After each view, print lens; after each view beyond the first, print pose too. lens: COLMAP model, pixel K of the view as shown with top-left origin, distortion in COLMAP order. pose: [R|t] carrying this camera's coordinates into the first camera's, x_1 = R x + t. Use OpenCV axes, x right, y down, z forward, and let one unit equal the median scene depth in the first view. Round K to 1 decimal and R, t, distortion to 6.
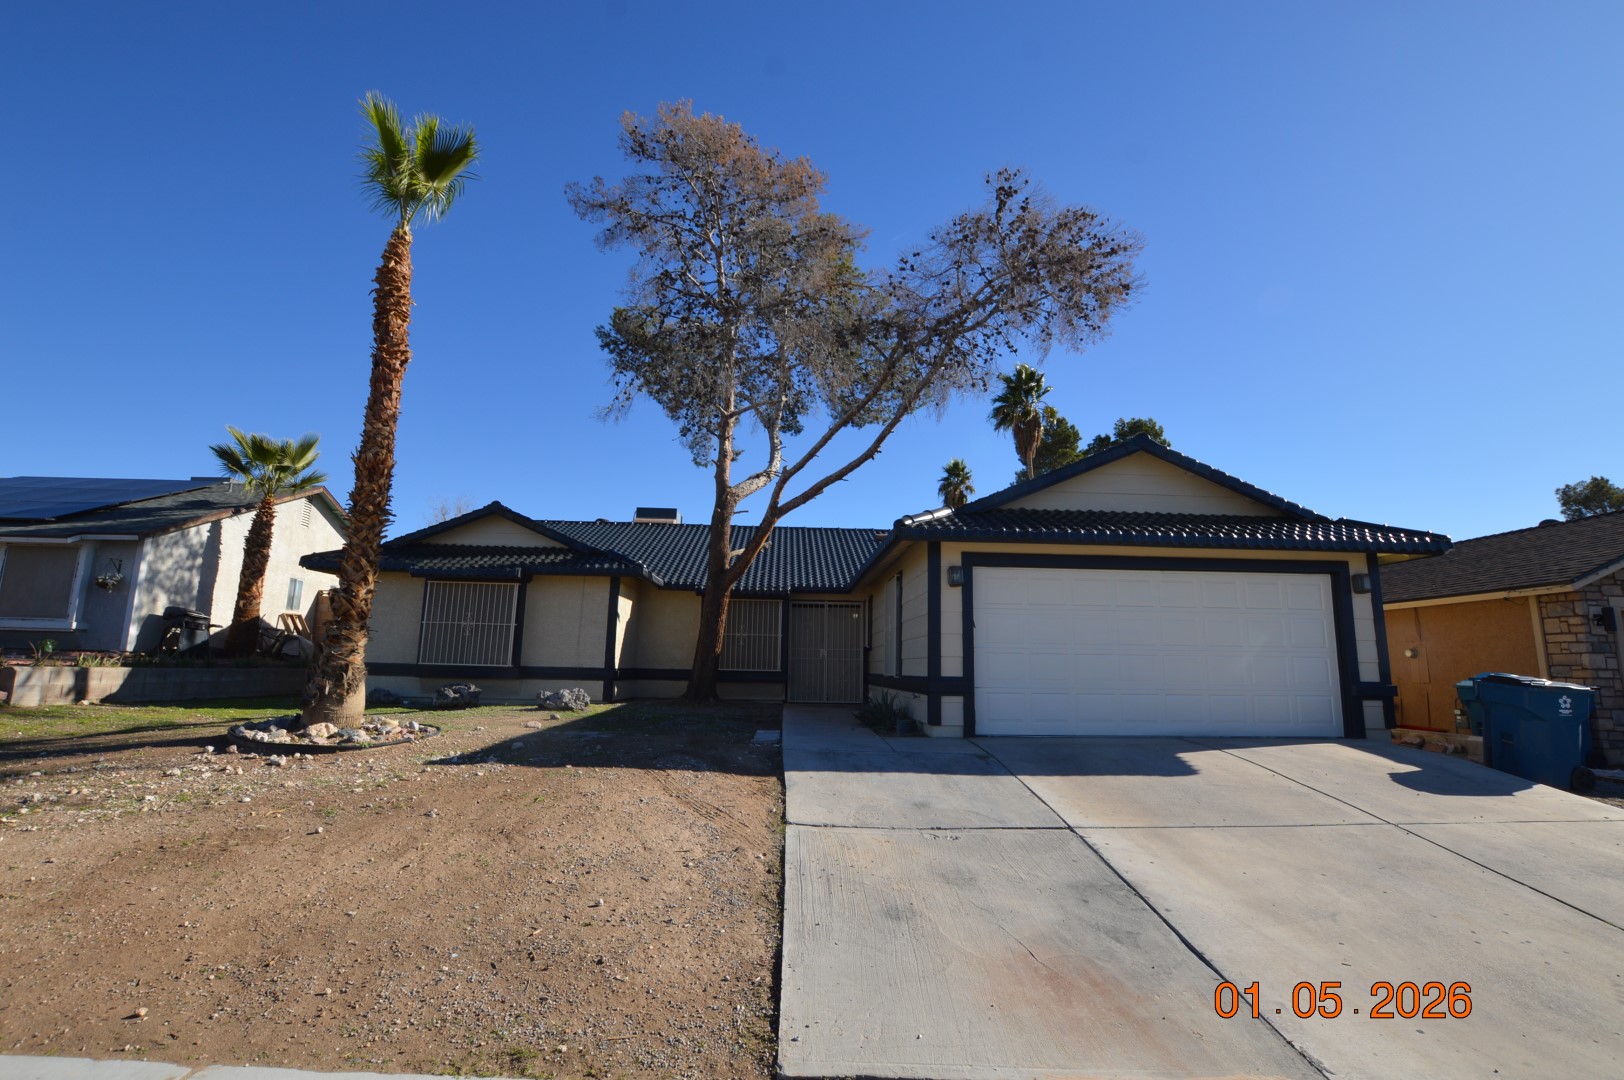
lens RADIAL K [[744.0, 0, 812.0], [0, 744.0, 540.0], [0, 0, 1]] dist [-0.025055, -0.000058]
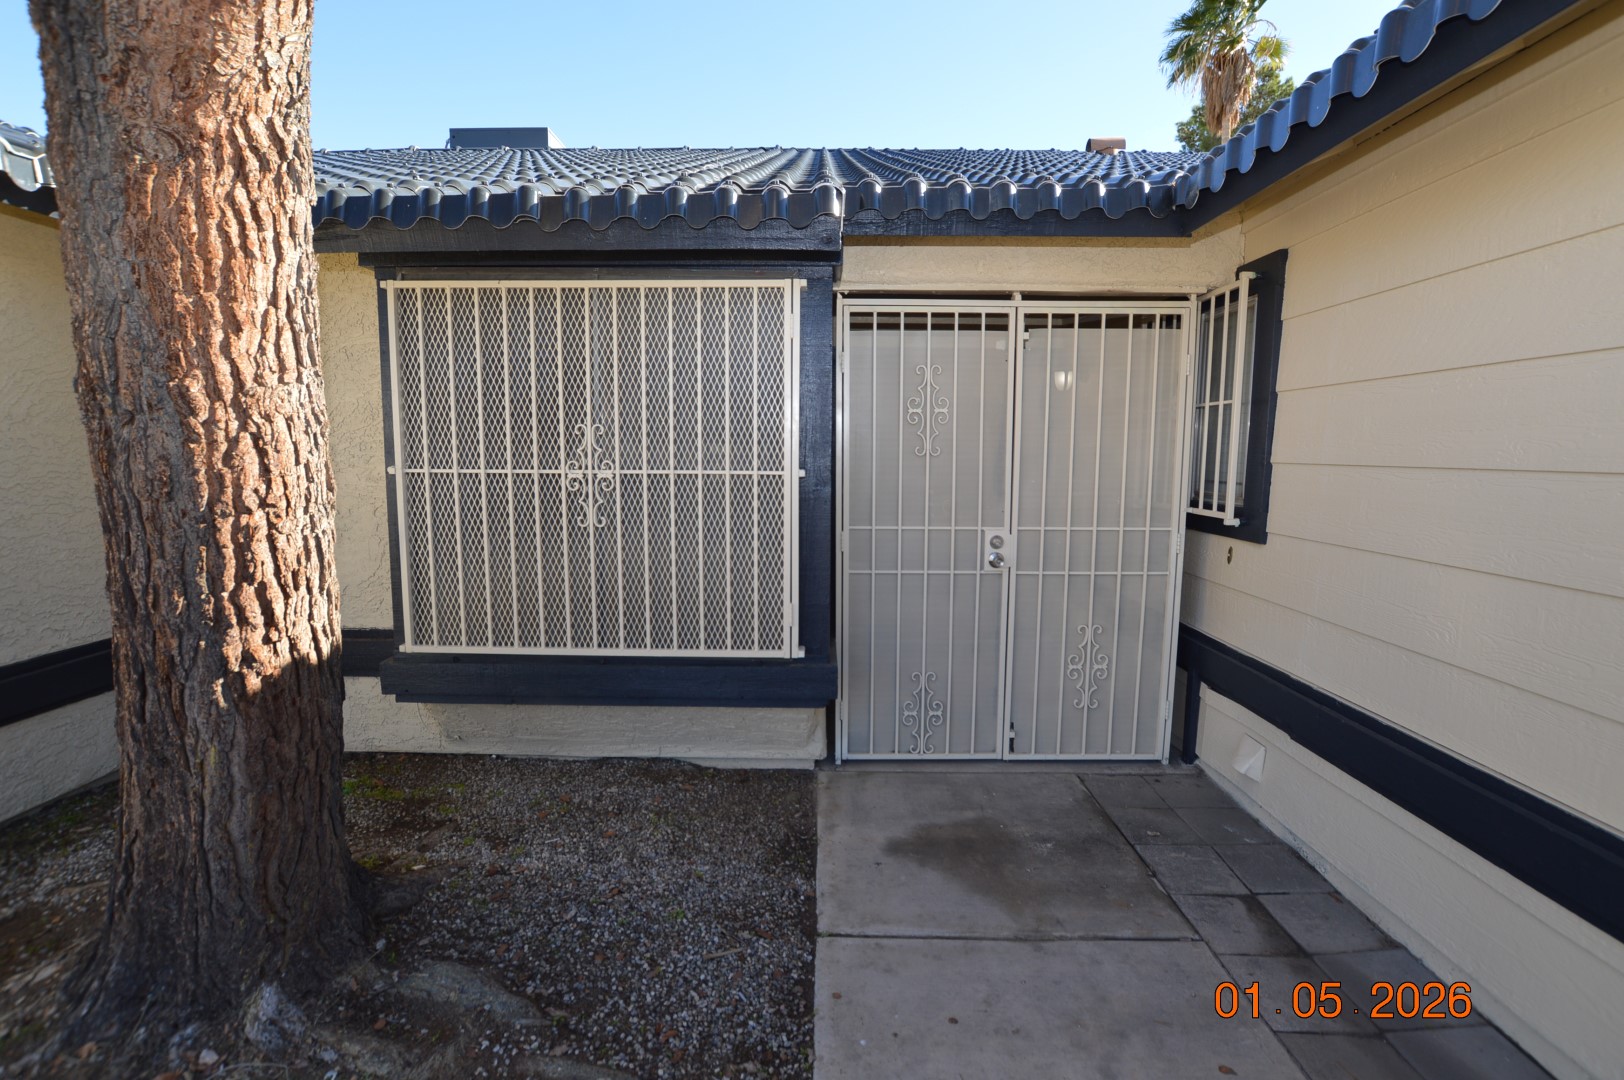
lens RADIAL K [[741.5, 0, 812.0], [0, 741.5, 540.0], [0, 0, 1]] dist [-0.025150, -0.006963]
pose [[0.998044, -0.009102, -0.061853, -0.025515], [0.026095, 0.959693, 0.279837, 0.088382], [0.056813, -0.280904, 0.958053, 0.783325]]
